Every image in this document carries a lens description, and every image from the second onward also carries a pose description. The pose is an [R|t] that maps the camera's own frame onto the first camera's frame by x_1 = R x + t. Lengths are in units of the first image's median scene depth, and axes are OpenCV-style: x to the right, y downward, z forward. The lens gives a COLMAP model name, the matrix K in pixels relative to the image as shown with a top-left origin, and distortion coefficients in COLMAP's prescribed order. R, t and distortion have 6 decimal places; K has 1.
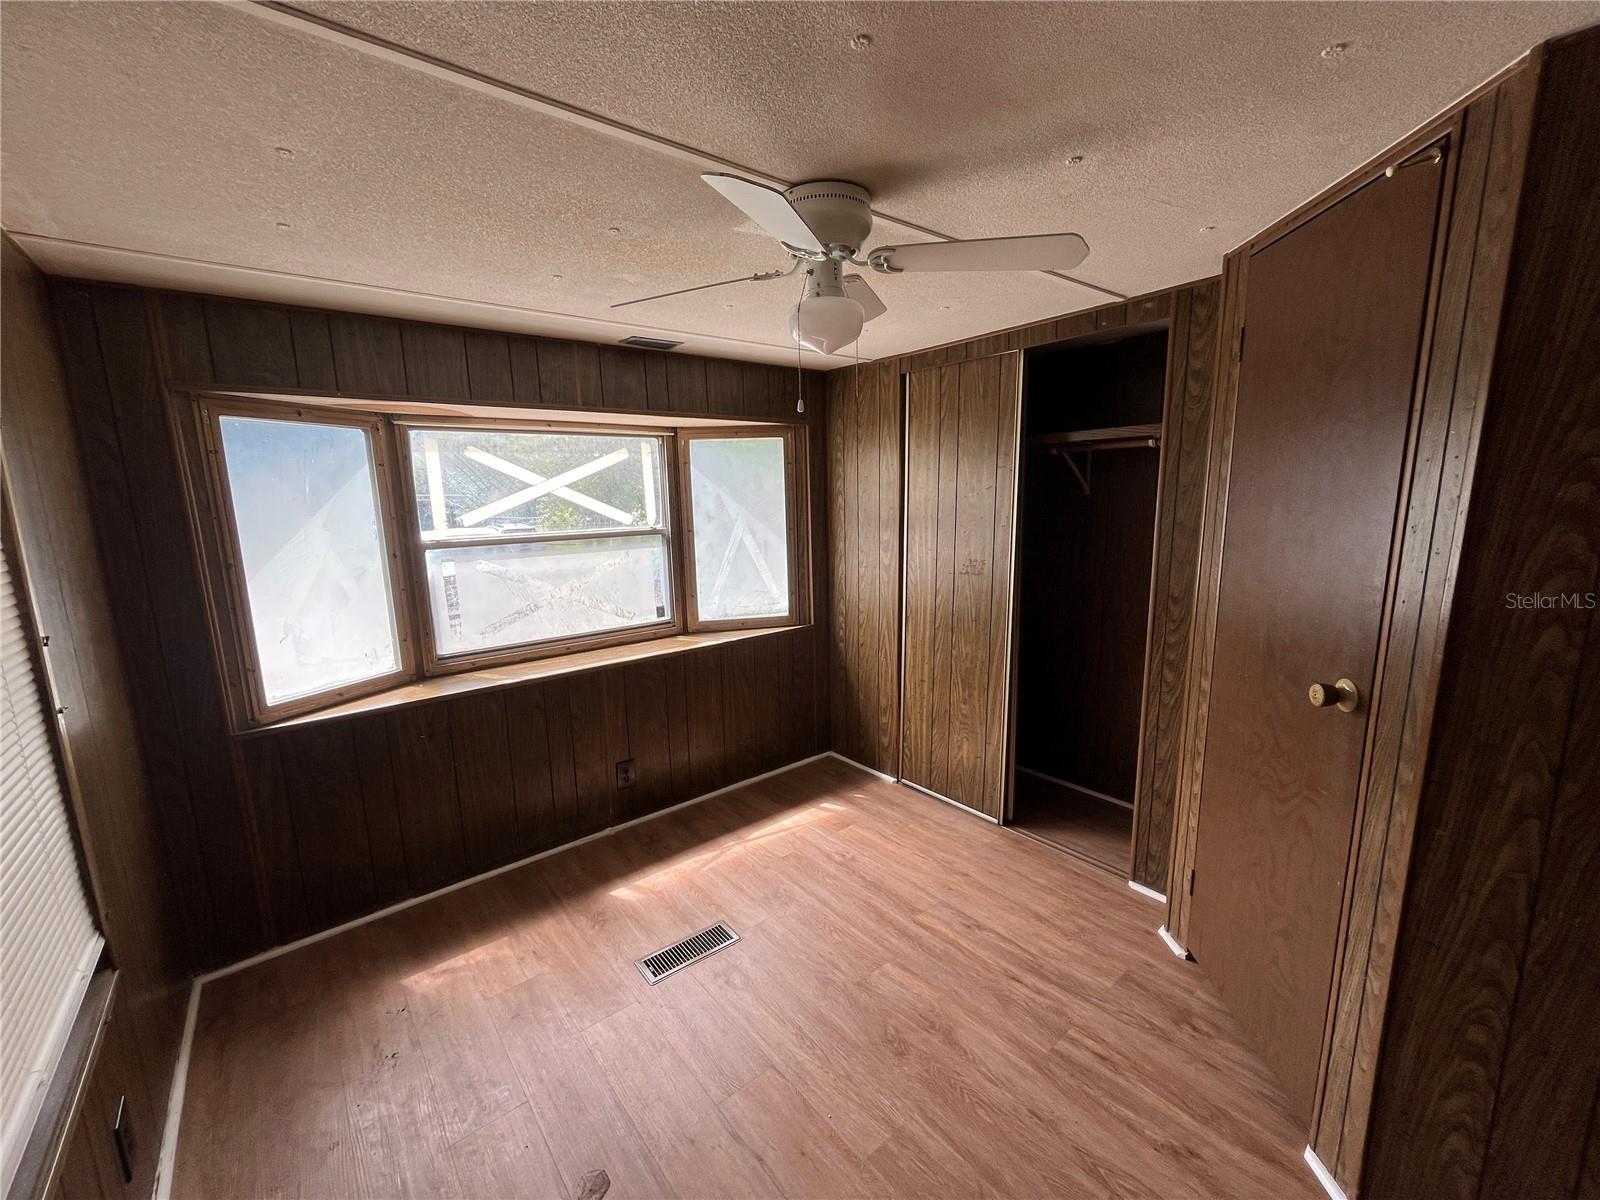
lens RADIAL K [[649.5, 0, 795.3], [0, 649.5, 602.6], [0, 0, 1]] dist [-0.001843, 0.000001]
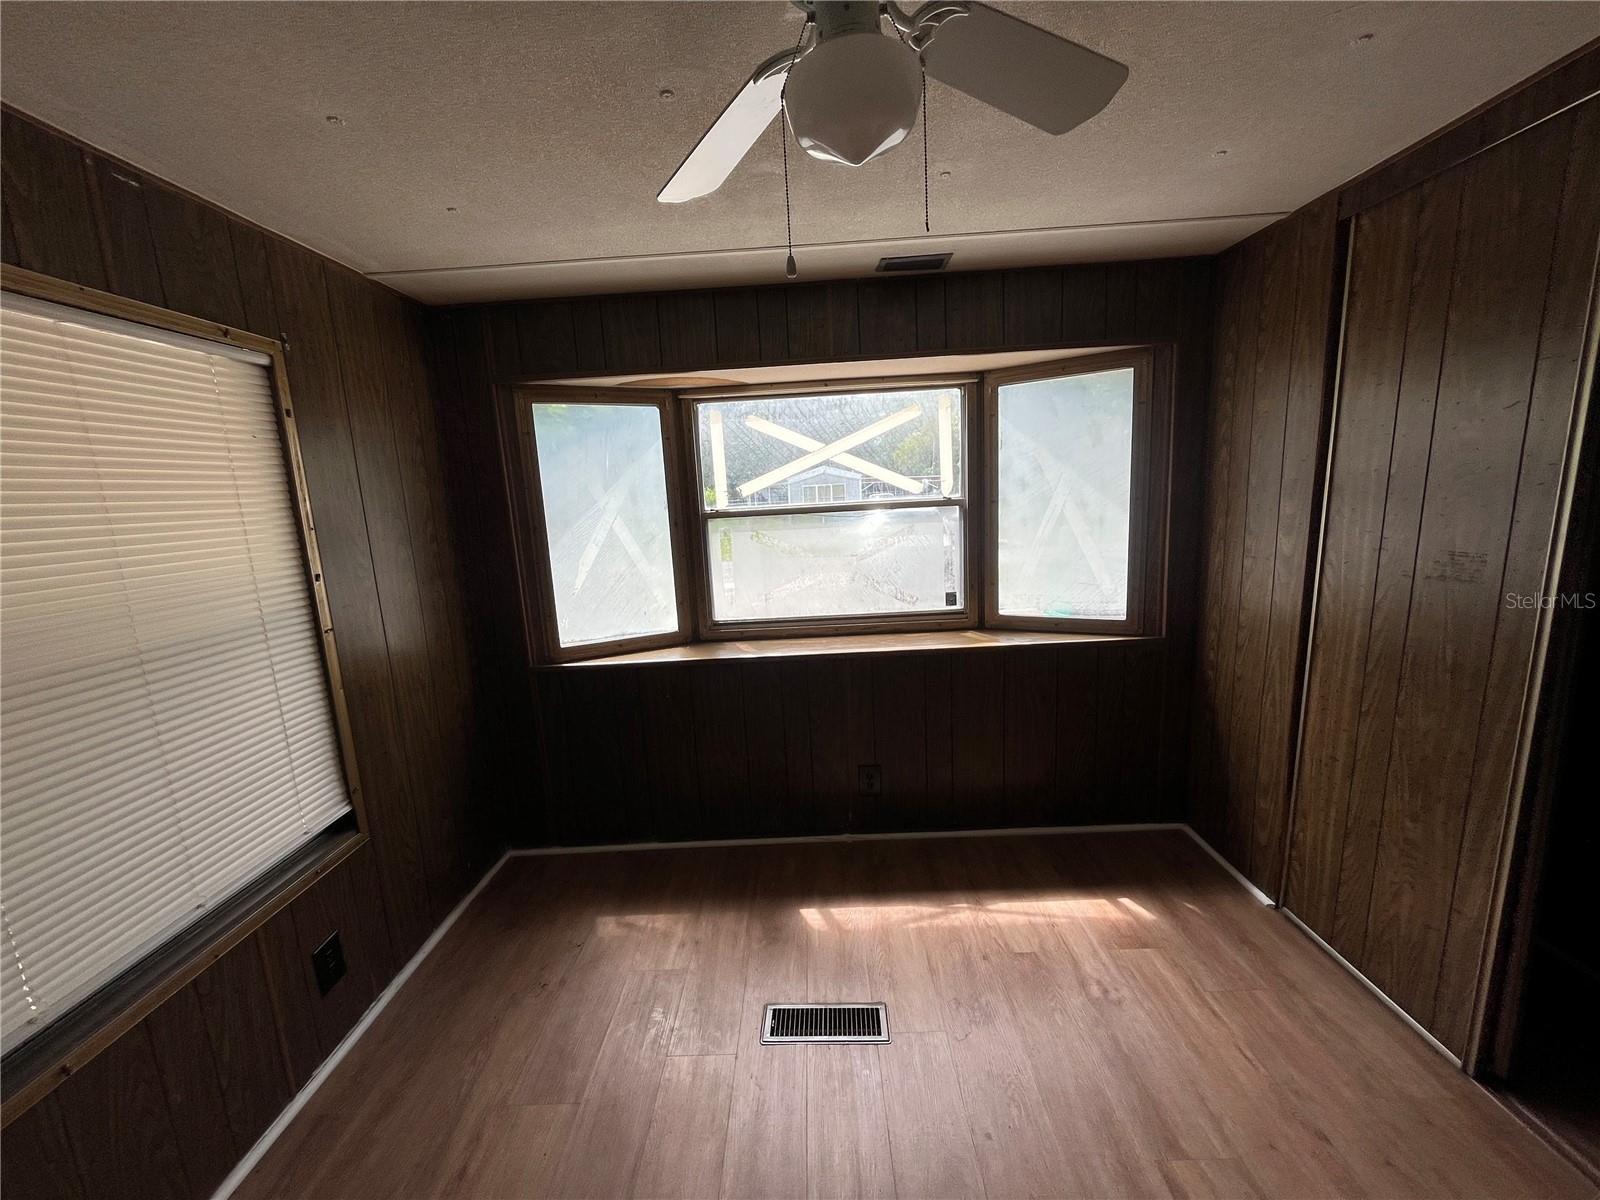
lens RADIAL K [[649.5, 0, 795.3], [0, 649.5, 602.6], [0, 0, 1]] dist [-0.001843, 0.000001]
pose [[0.764231, 0.094156, -0.638033, 0.197274], [-0.073468, 0.995556, 0.058917, -0.017944], [0.640745, 0.001849, 0.767752, 0.264150]]
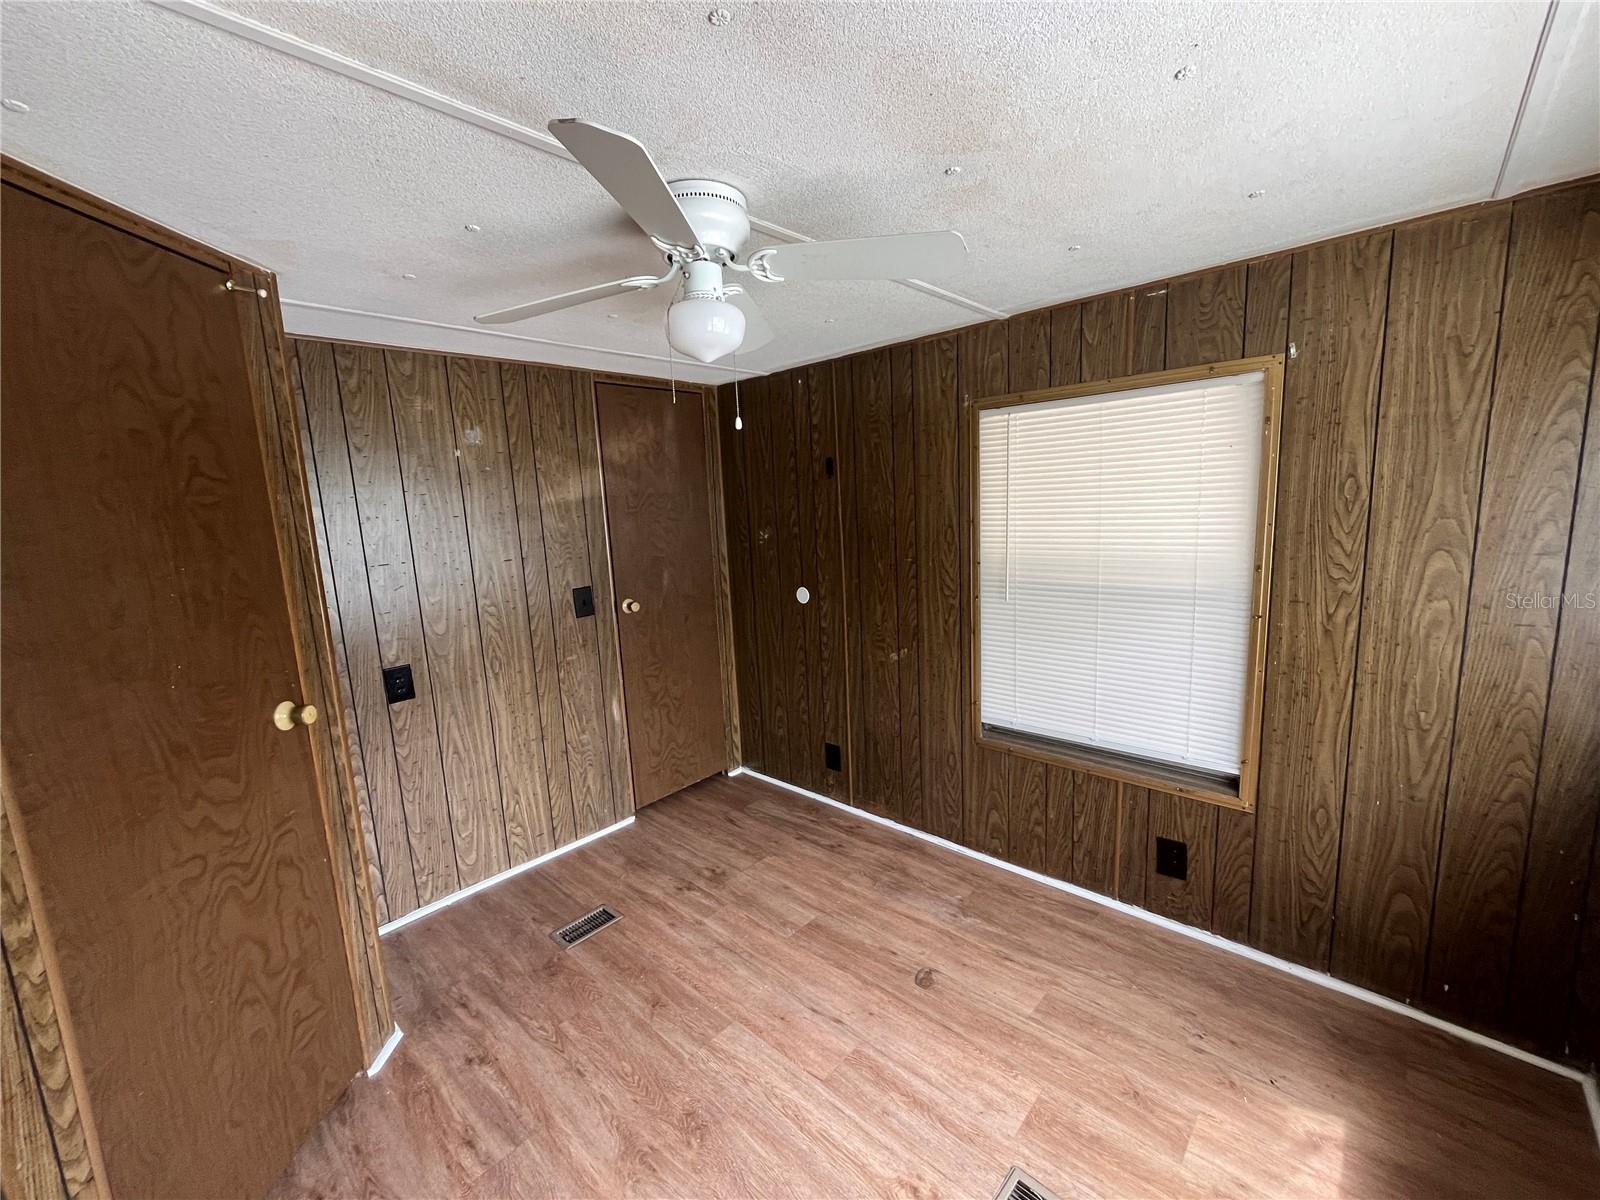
lens RADIAL K [[649.5, 0, 795.3], [0, 649.5, 602.6], [0, 0, 1]] dist [-0.001843, 0.000001]
pose [[-0.987350, 0.093092, -0.128352, 0.037575], [0.047575, 0.946136, 0.320255, -0.171368], [0.151251, 0.310098, -0.938596, 0.985650]]
